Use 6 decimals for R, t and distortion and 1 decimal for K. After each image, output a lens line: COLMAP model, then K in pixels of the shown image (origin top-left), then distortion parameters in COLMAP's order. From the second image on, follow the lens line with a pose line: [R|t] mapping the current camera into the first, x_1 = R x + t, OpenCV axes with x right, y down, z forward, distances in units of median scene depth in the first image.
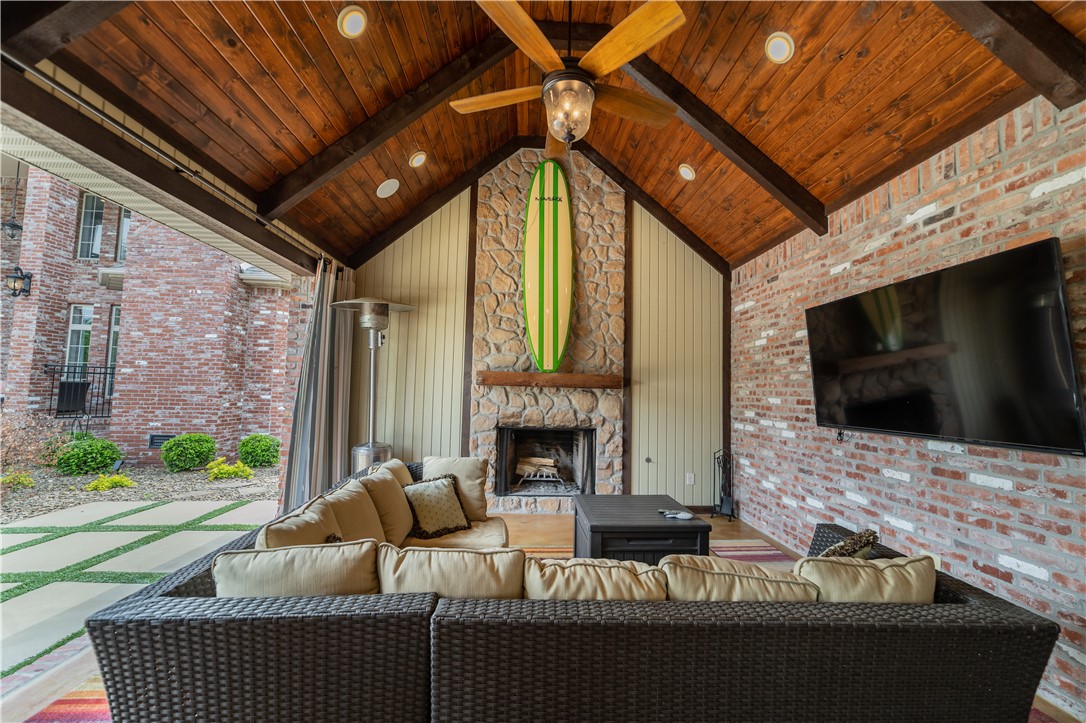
lens RADIAL K [[445.6, 0, 549.4], [0, 445.6, 360.8], [0, 0, 1]] dist [0.029498, 0.000887]
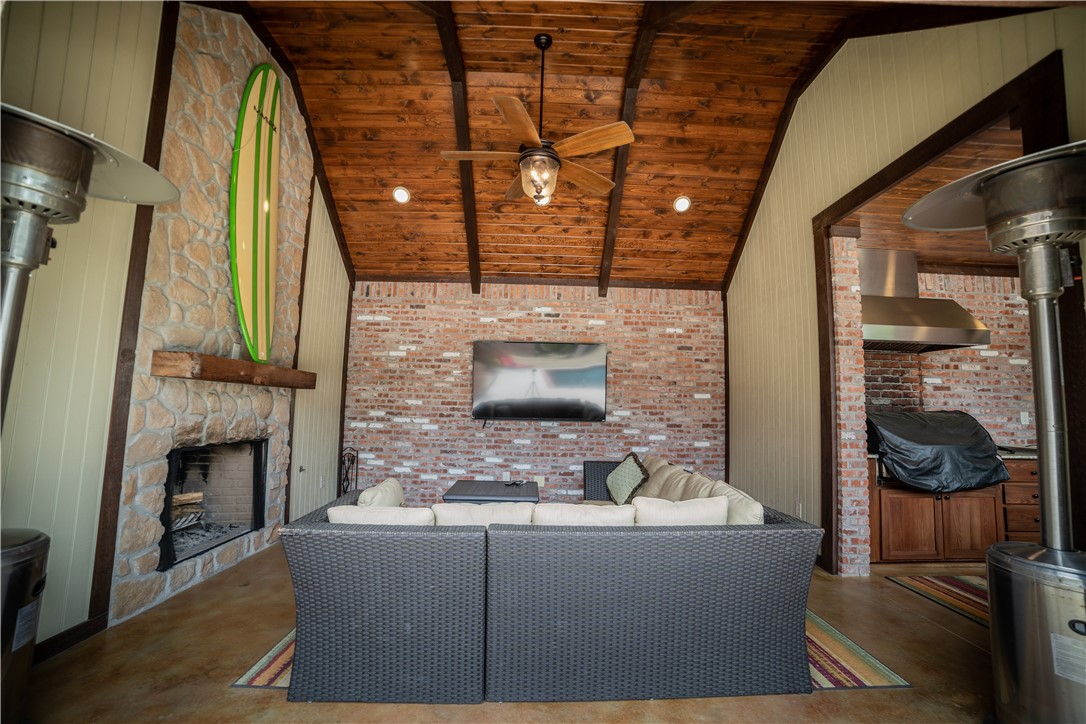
lens RADIAL K [[469.5, 0, 546.4], [0, 469.5, 361.4], [0, 0, 1]] dist [-0.034559, 0.000182]
pose [[0.023507, 0.079197, 0.996582, -0.967558], [-0.091496, 0.992844, -0.076741, 0.049751], [-0.995528, -0.089380, 0.030585, 0.703930]]
